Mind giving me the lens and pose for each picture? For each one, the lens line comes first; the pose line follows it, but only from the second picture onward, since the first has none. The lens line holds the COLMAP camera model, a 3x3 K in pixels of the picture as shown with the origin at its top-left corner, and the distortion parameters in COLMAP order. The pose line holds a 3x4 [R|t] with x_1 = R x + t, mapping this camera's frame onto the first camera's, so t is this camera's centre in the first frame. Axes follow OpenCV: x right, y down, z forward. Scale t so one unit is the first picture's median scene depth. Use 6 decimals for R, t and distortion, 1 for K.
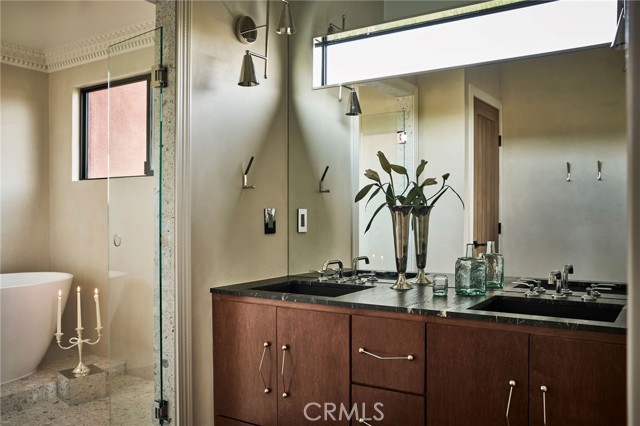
lens RADIAL K [[569.8, 0, 320.3], [0, 569.8, 216.9], [0, 0, 1]] dist [-0.072998, 0.045952]
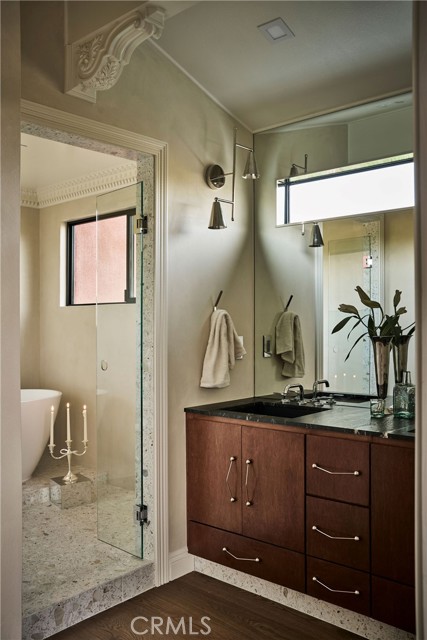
lens RADIAL K [[594.5, 0, 213.0], [0, 594.5, 320.6], [0, 0, 1]] dist [-0.062862, 0.000000]
pose [[0.989587, -0.002540, -0.143912, 0.032201], [0.000488, 0.999898, -0.014296, -0.029940], [0.143933, 0.014077, 0.989487, -0.157374]]
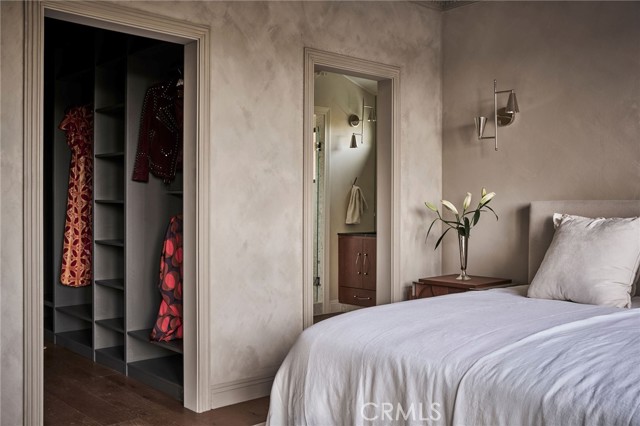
lens RADIAL K [[643.9, 0, 320.4], [0, 643.9, 211.1], [0, 0, 1]] dist [0.002701, 0.000000]
pose [[0.970890, 0.010676, -0.239286, 0.361426], [-0.008778, 0.999921, 0.008995, 0.009155], [0.239363, -0.006632, 0.970907, -1.551551]]
